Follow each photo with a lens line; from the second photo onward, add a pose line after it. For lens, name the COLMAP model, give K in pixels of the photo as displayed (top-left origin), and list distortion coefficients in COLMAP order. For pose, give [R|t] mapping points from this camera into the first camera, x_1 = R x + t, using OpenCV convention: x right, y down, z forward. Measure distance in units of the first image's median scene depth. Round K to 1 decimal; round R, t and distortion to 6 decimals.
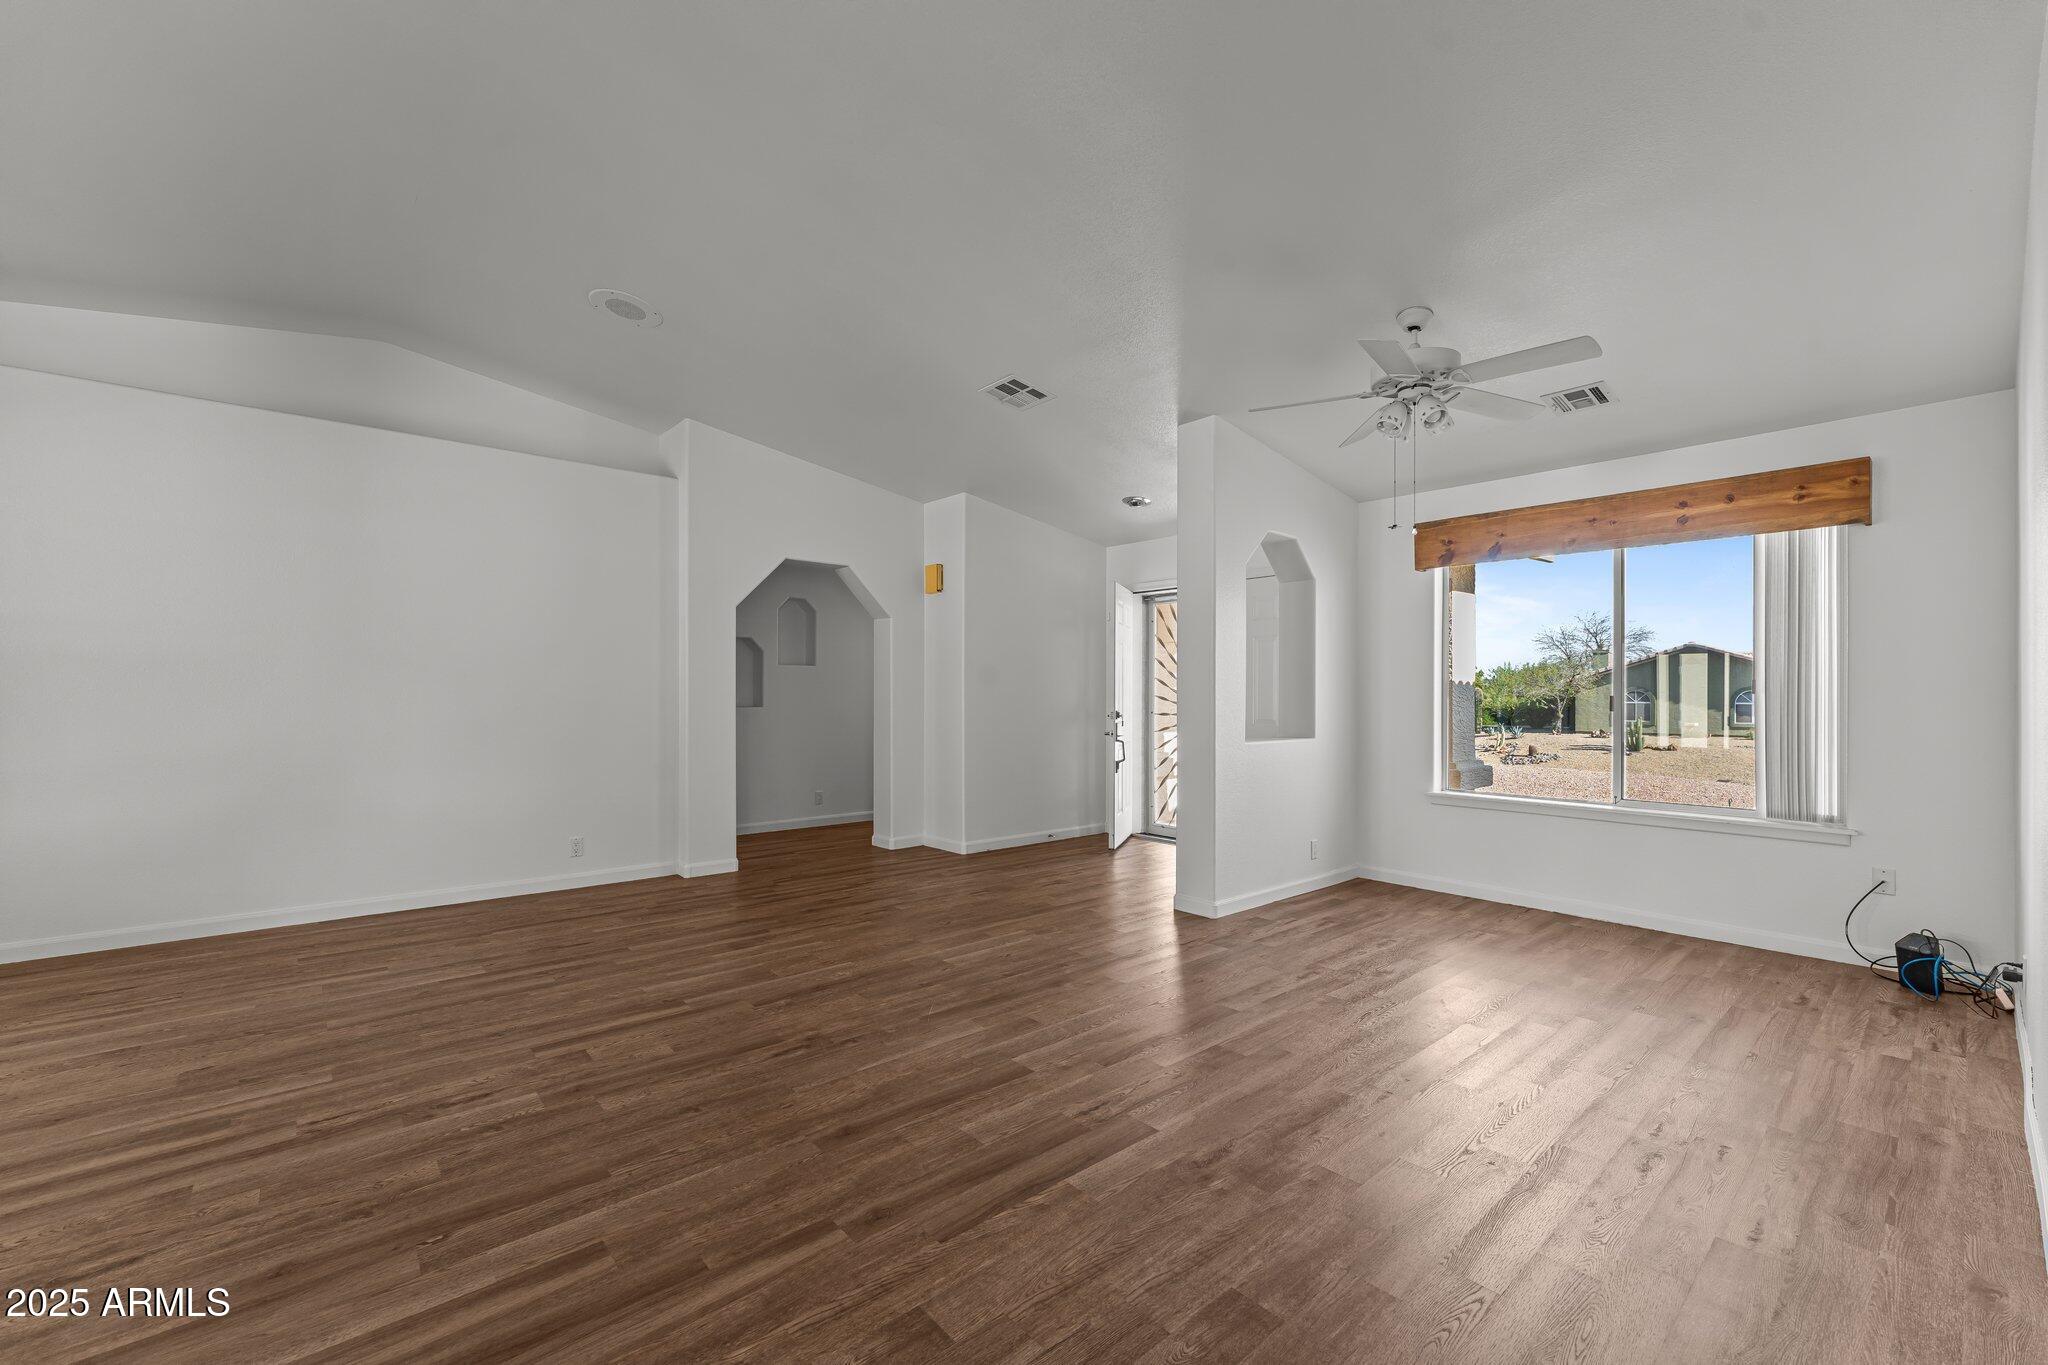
lens RADIAL K [[823.8, 0, 1023.4], [0, 823.8, 701.3], [0, 0, 1]] dist [-0.006229, 0.001134]
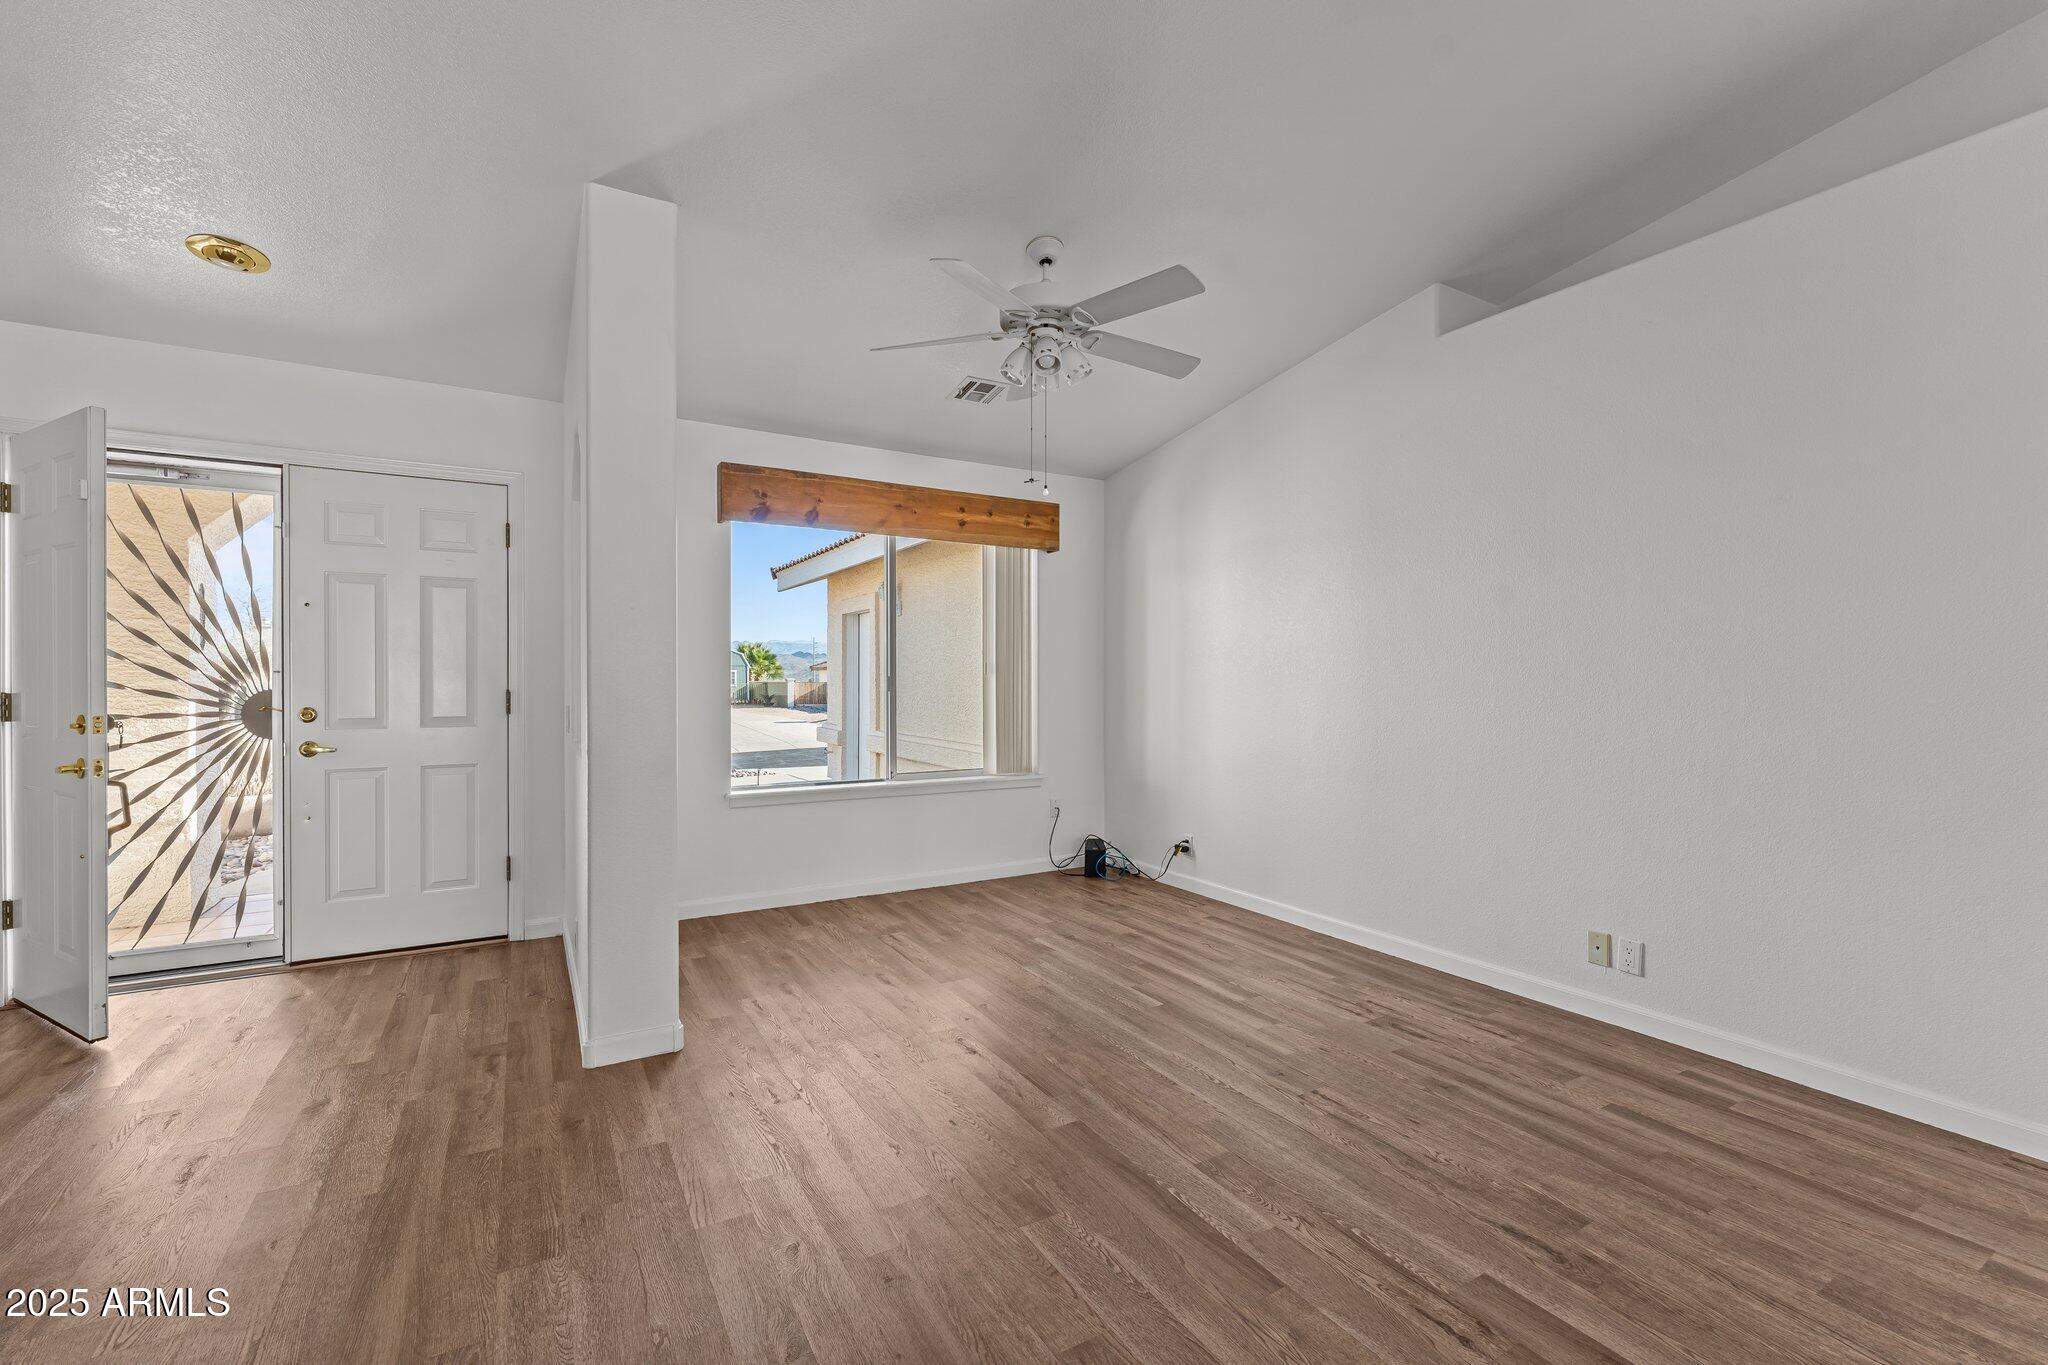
lens RADIAL K [[854.7, 0, 1022.5], [0, 854.7, 683.2], [0, 0, 1]] dist [-0.006493, 0.000222]
pose [[0.186679, -0.005900, 0.982403, -0.412944], [0.005990, 0.999970, 0.004867, -0.002525], [-0.982403, 0.004976, 0.186709, 0.805580]]
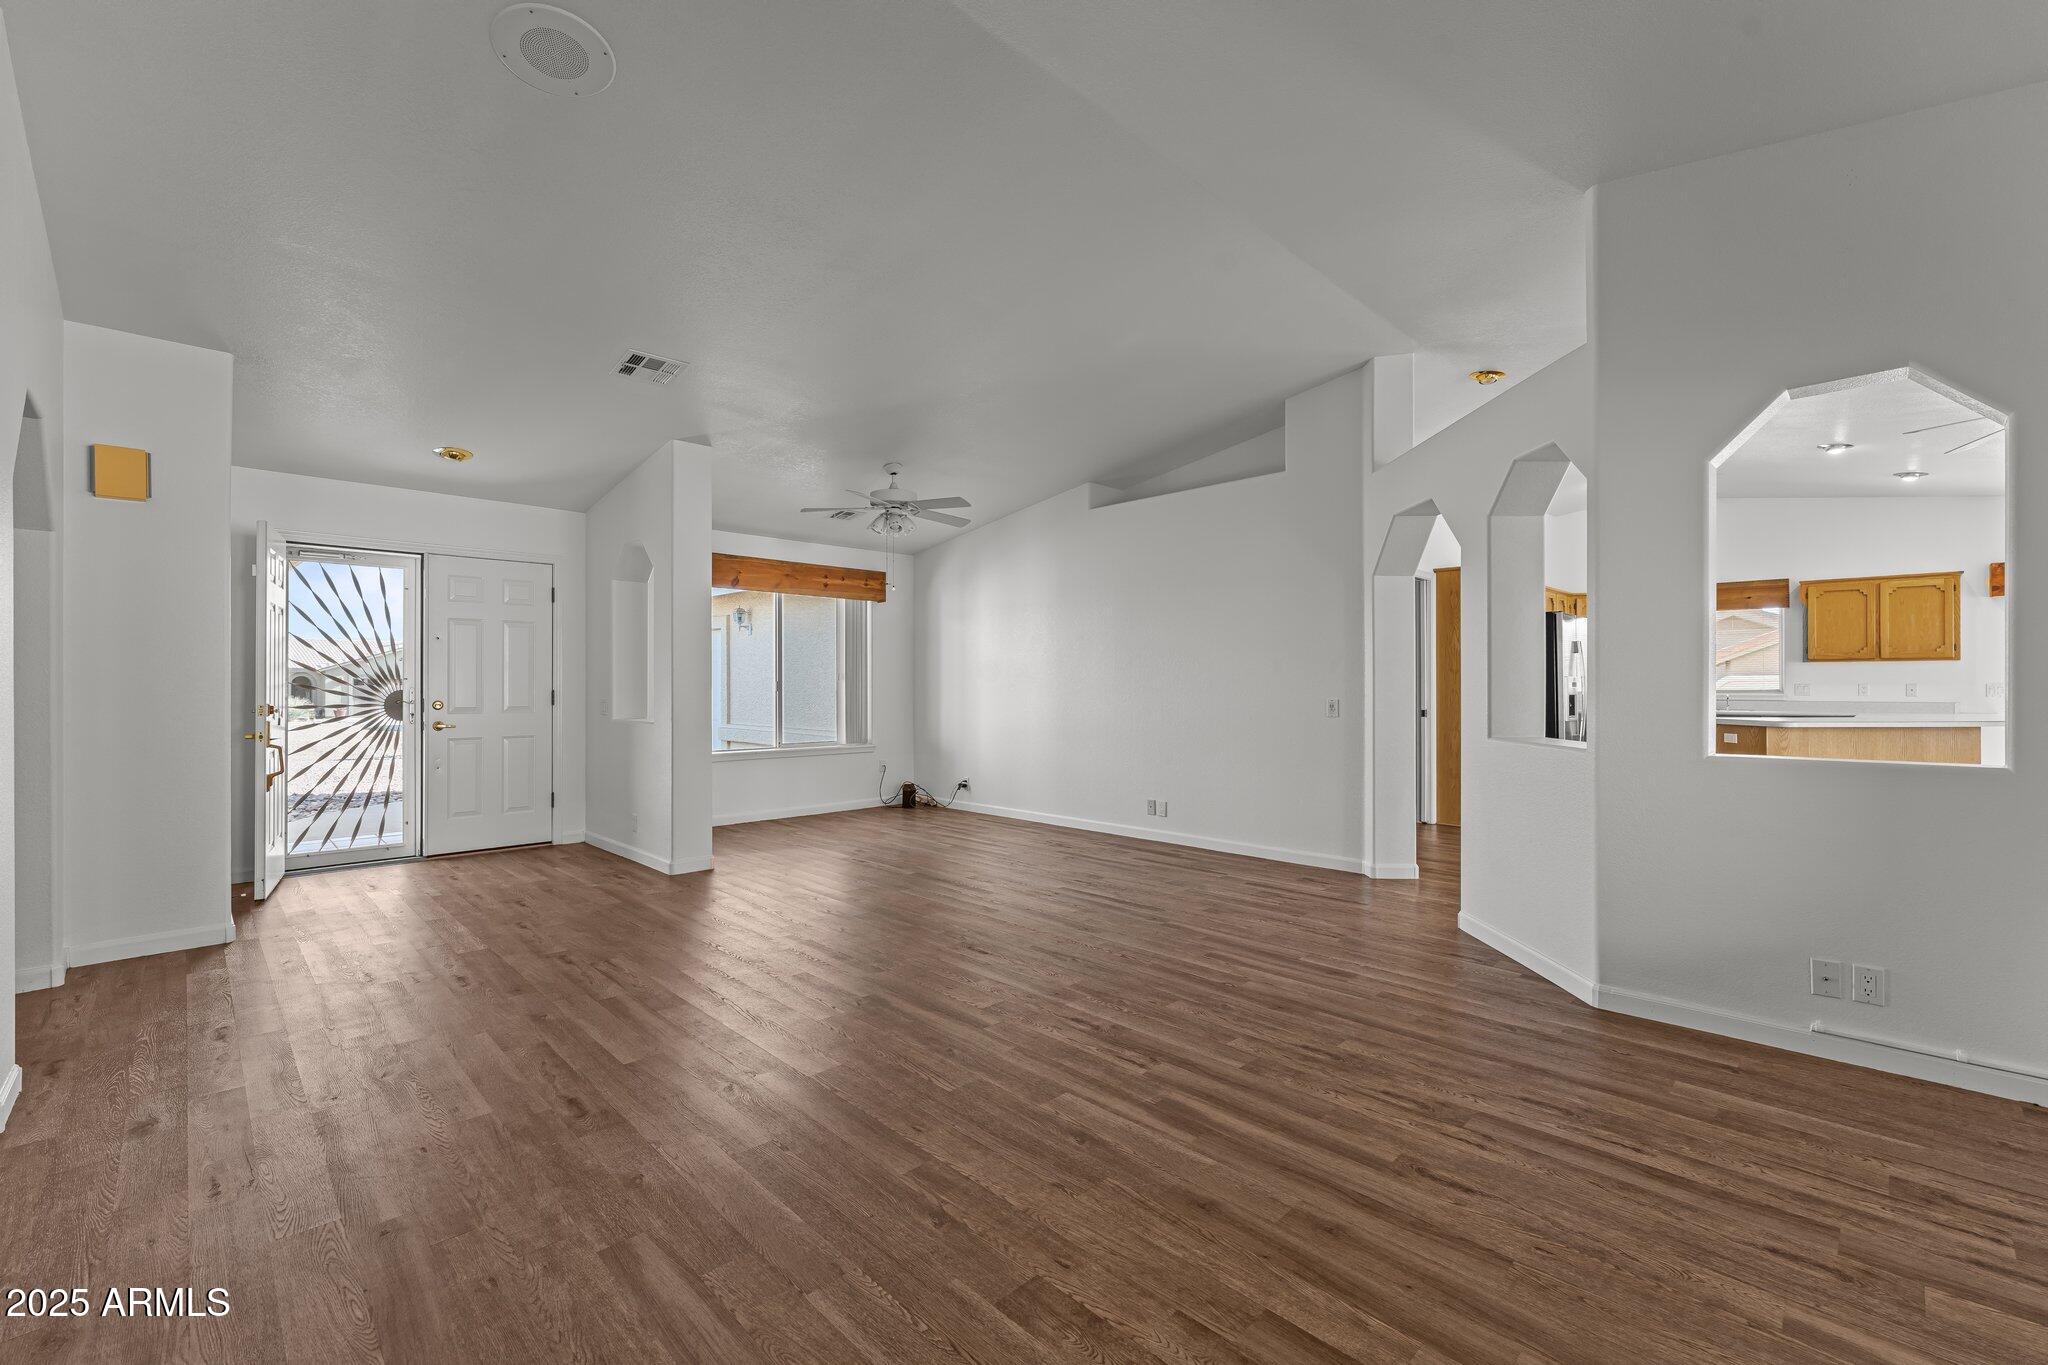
lens RADIAL K [[854.7, 0, 1025.8], [0, 854.7, 678.8], [0, 0, 1]] dist [-0.006493, 0.000222]
pose [[-0.065079, 0.003616, 0.997874, -1.294448], [0.006739, 0.999972, -0.003184, -0.004423], [-0.997857, 0.006517, -0.065101, 0.790773]]
